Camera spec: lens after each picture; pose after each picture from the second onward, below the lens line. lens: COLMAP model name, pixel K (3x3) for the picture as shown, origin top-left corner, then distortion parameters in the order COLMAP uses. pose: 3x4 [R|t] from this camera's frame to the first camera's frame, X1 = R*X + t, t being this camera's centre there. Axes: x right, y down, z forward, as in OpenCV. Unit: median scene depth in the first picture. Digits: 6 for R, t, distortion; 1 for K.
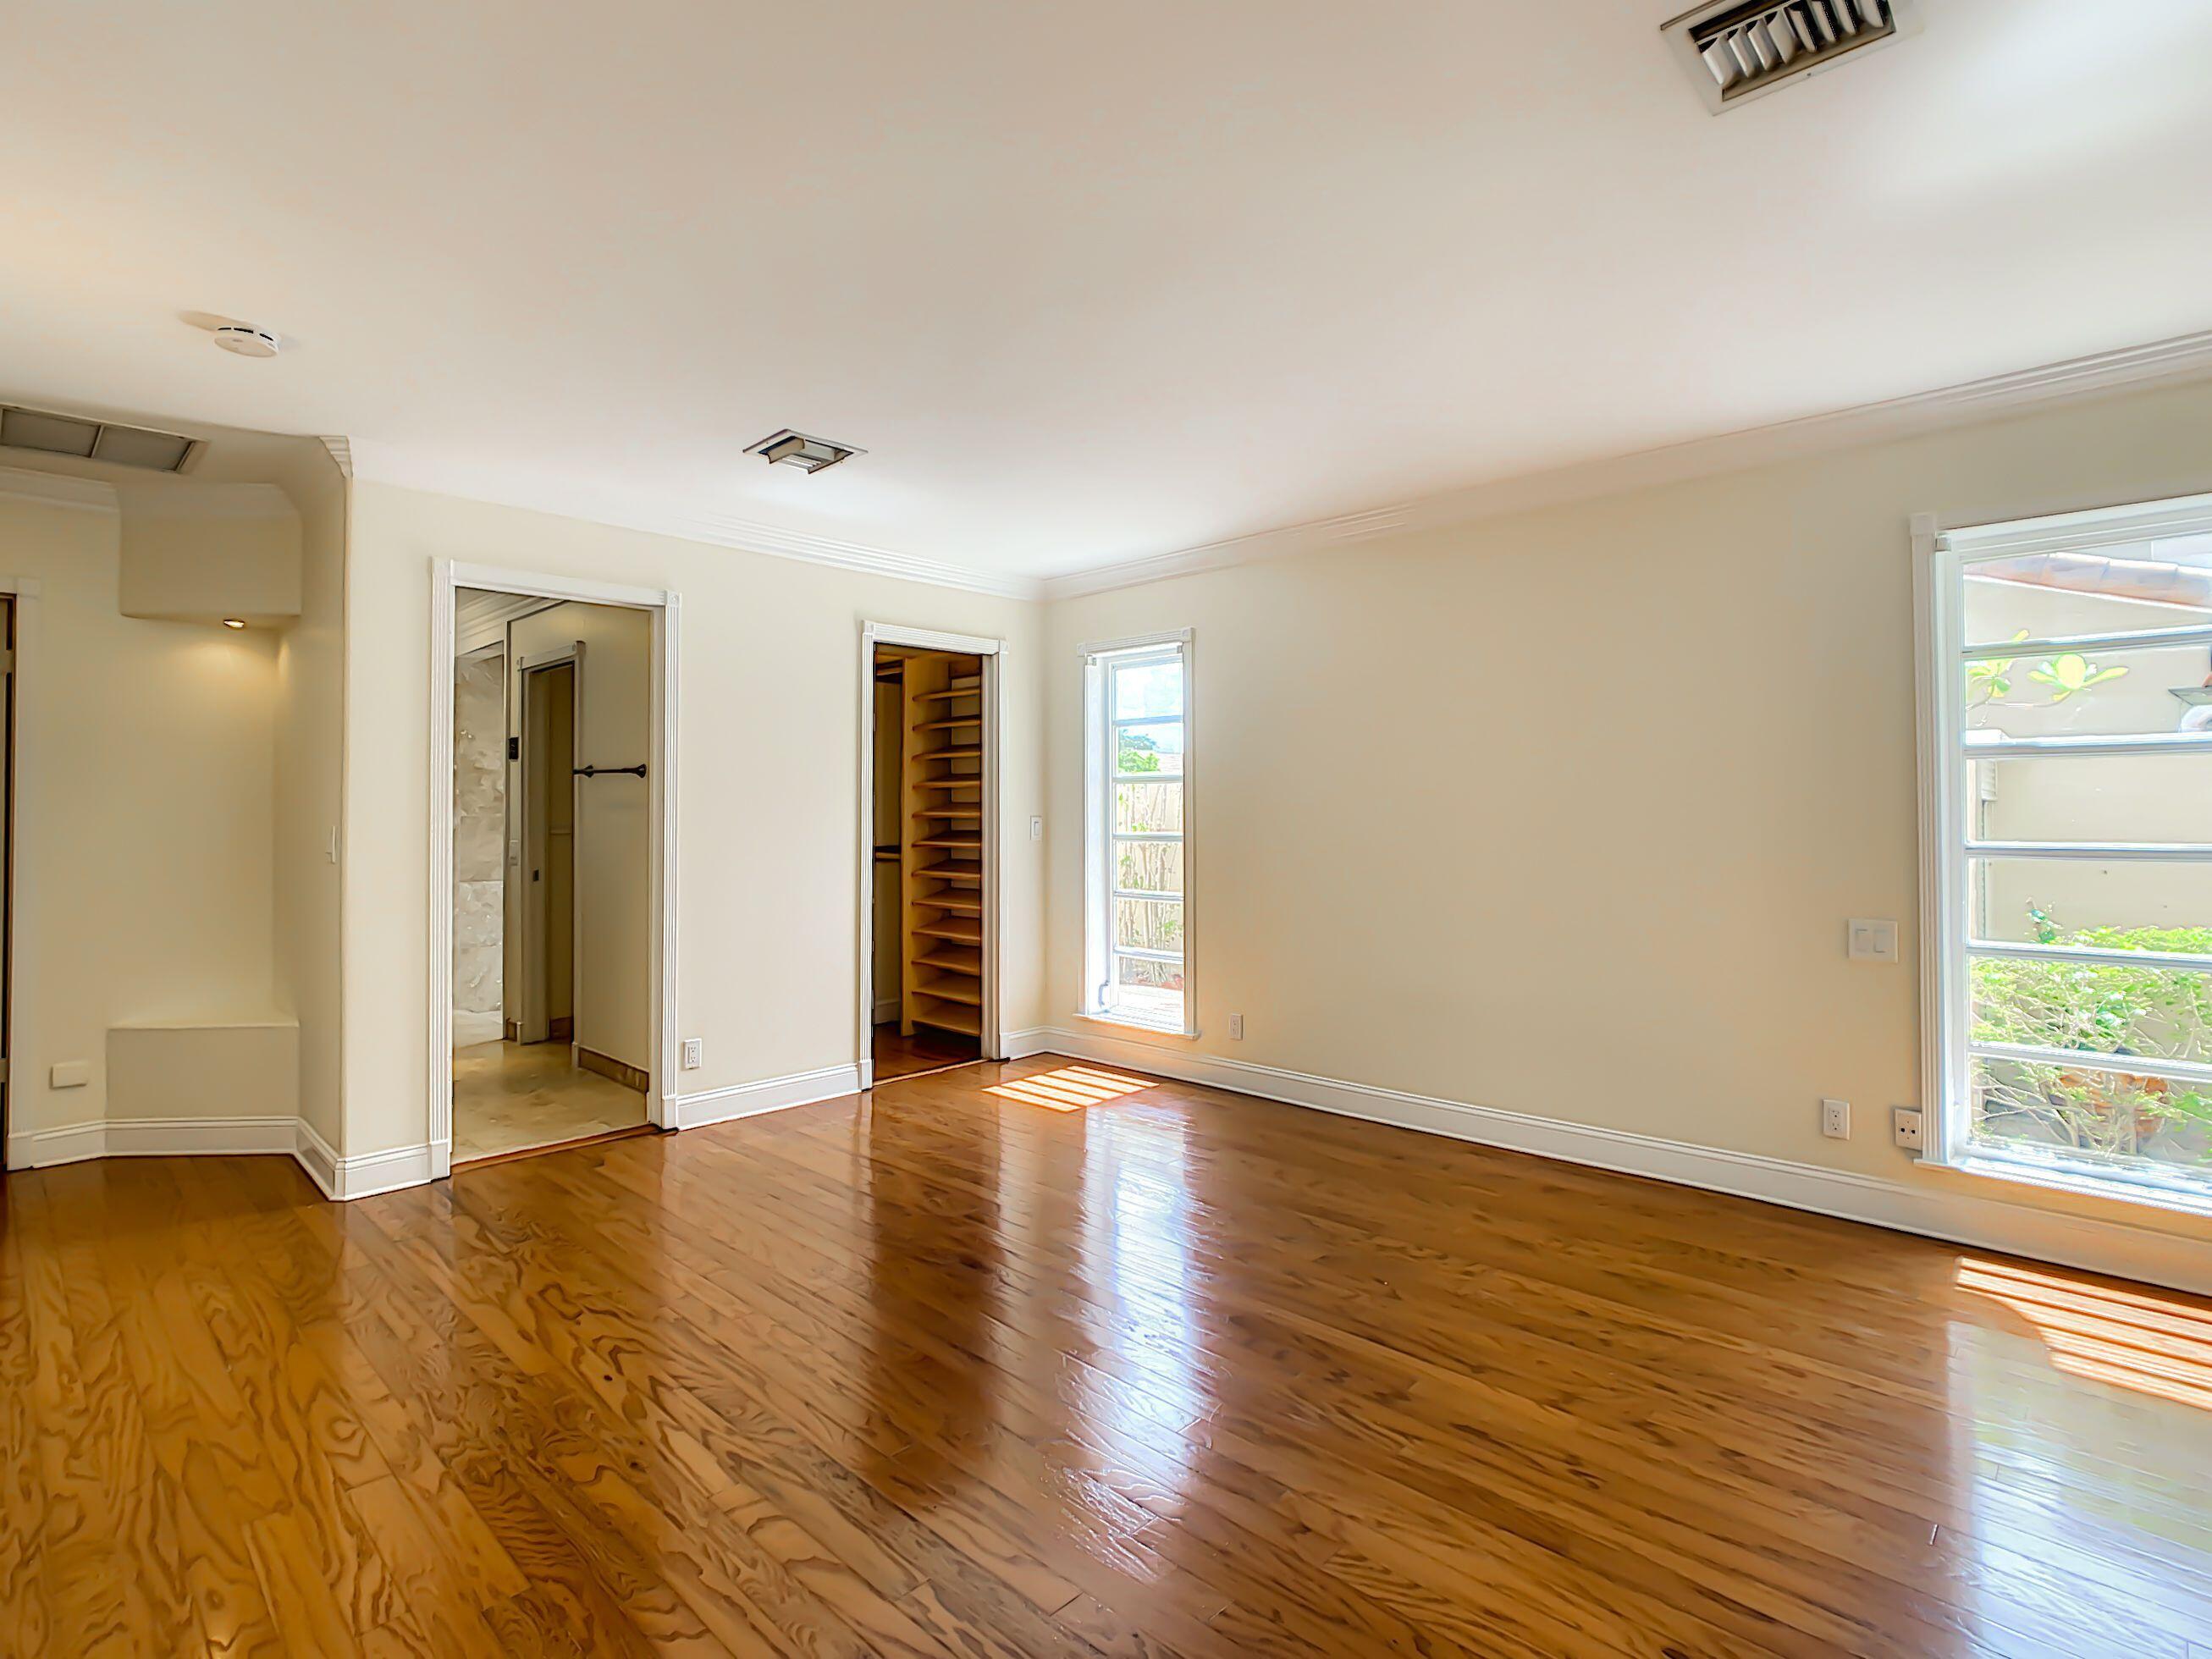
lens RADIAL K [[1108.4, 0, 1103.3], [0, 1108.4, 817.1], [0, 0, 1]] dist [-0.015583, 0.001258]
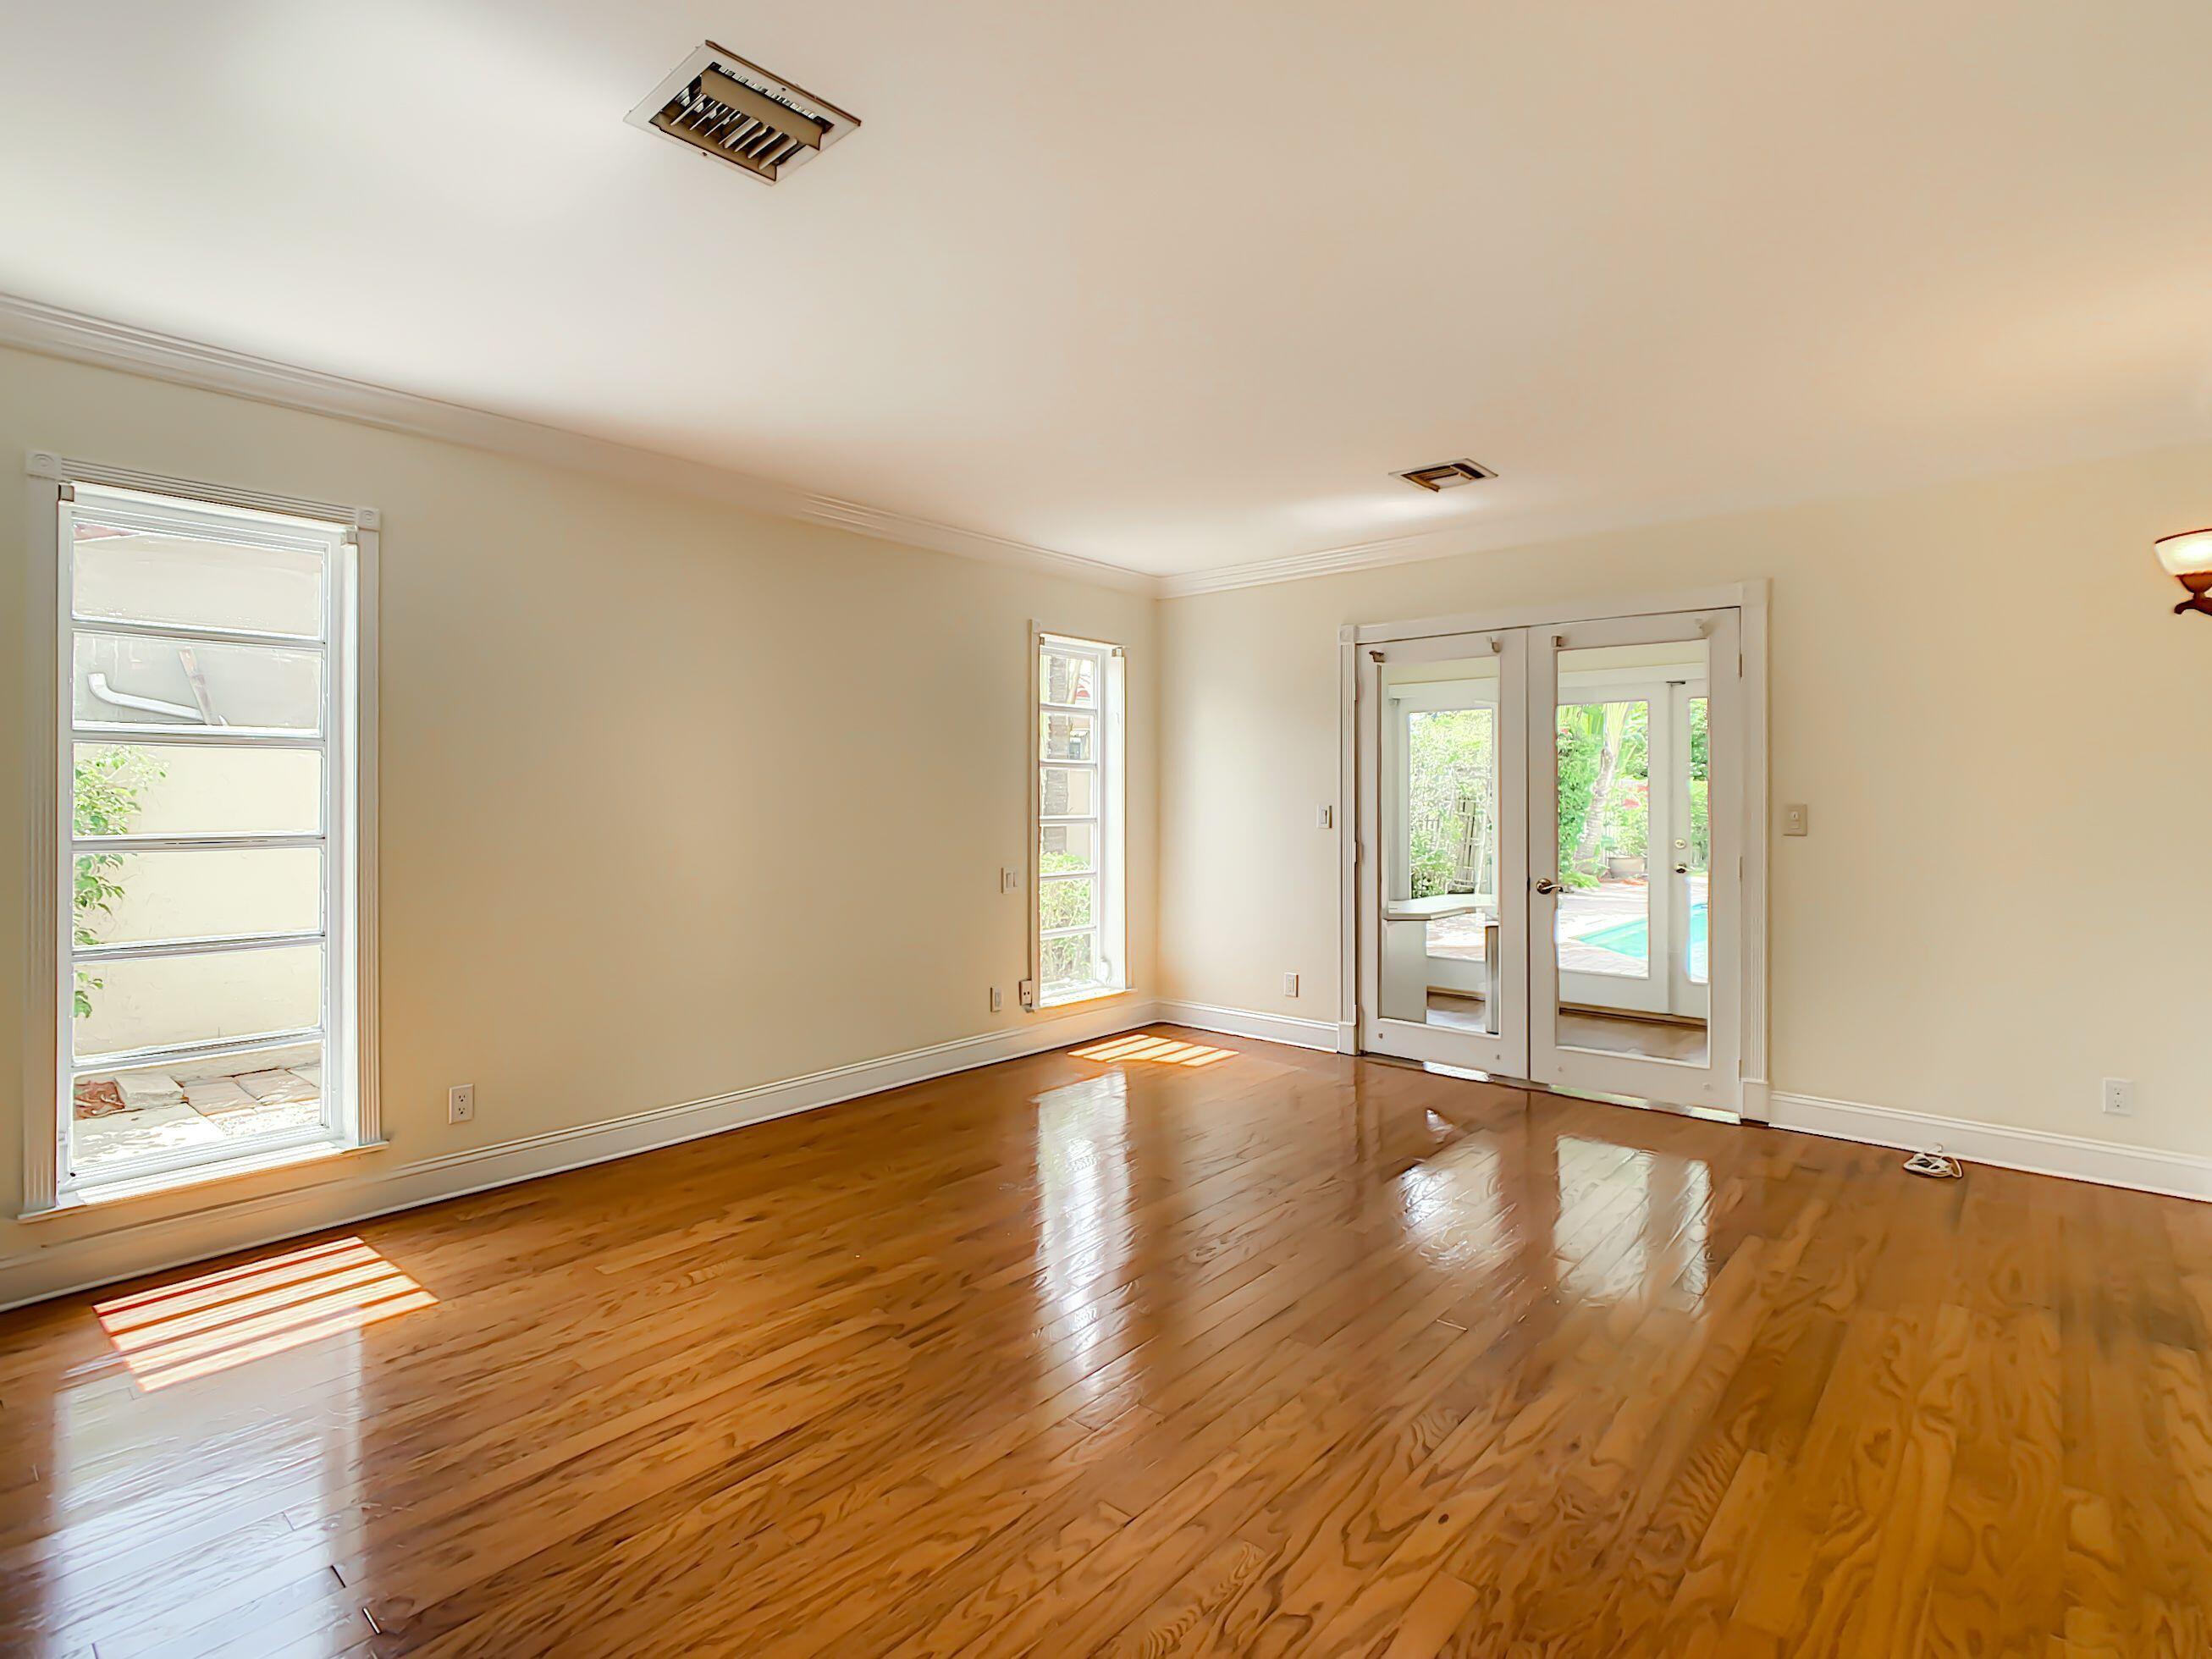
lens RADIAL K [[1108.4, 0, 1110.3], [0, 1108.4, 789.3], [0, 0, 1]] dist [-0.015583, 0.001258]
pose [[-0.054406, 0.008880, 0.998479, -1.233722], [0.004176, 0.999954, -0.008666, -0.003550], [-0.998510, 0.003698, -0.054441, 1.288100]]
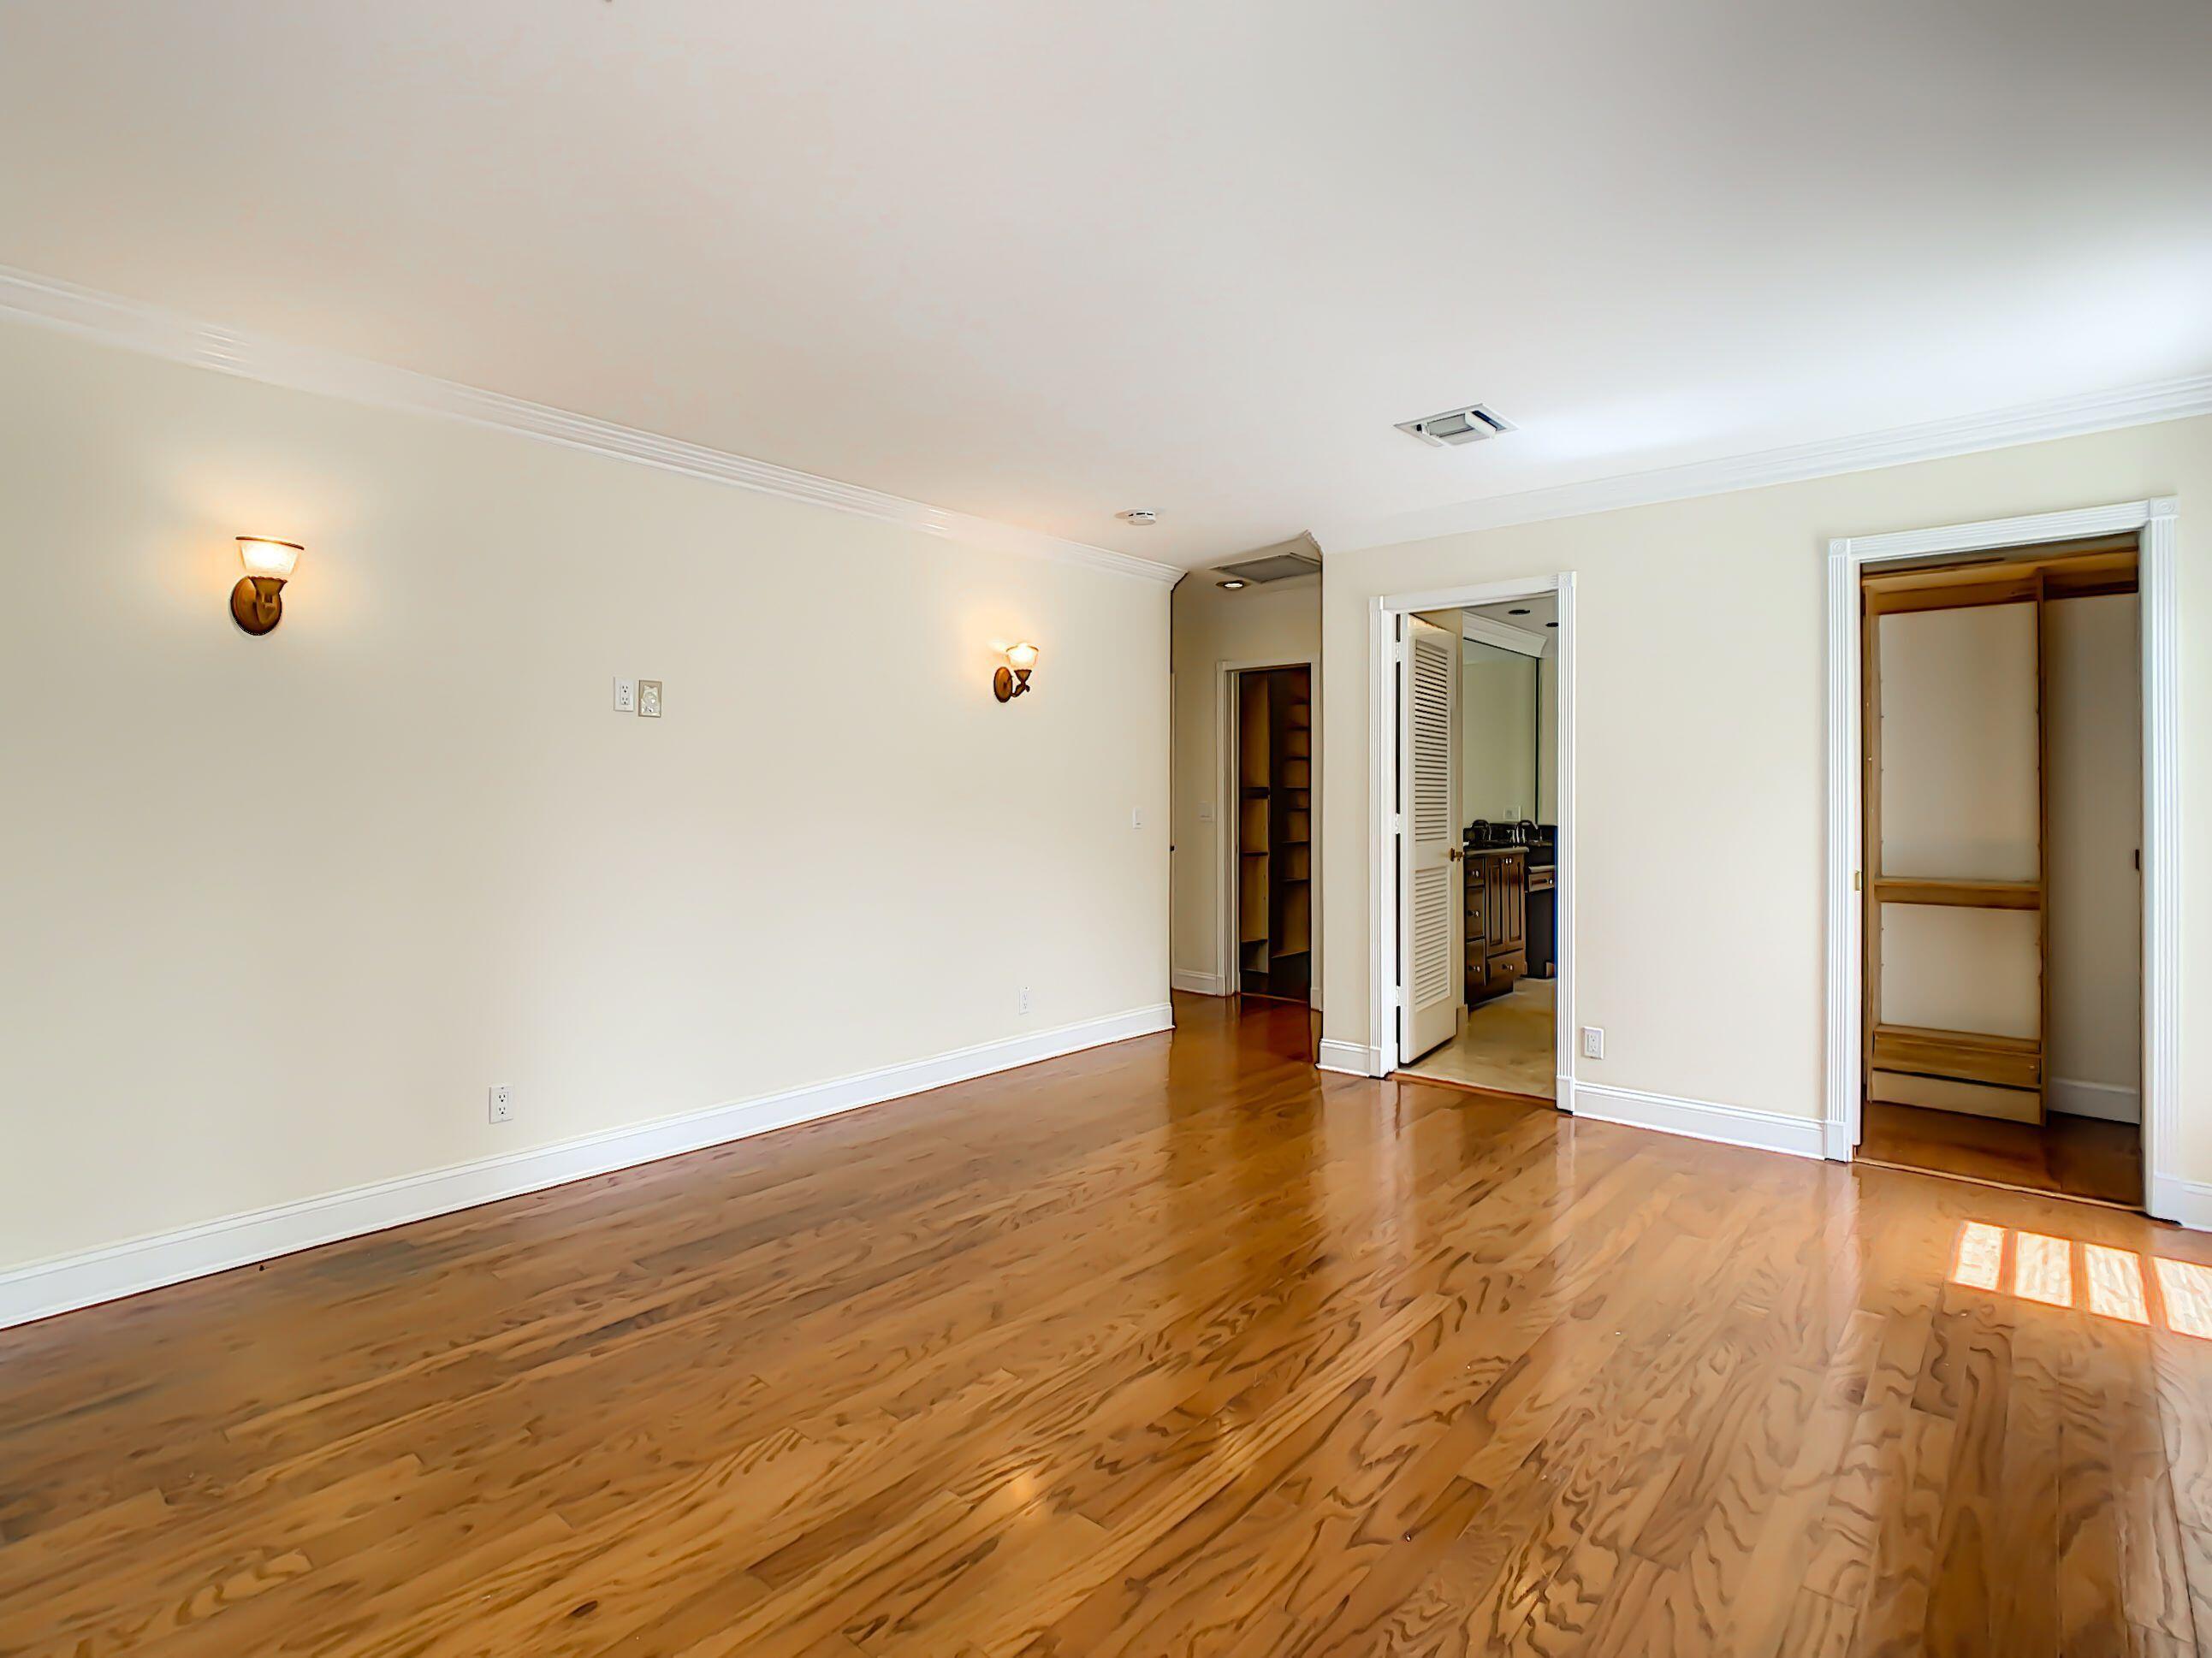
lens RADIAL K [[1108.4, 0, 1102.9], [0, 1108.4, 817.3], [0, 0, 1]] dist [-0.015583, 0.001258]
pose [[0.052131, 0.021779, -0.998403, 1.046001], [-0.004286, 0.999758, 0.021585, -0.004091], [0.998631, 0.003154, 0.052212, 0.956989]]
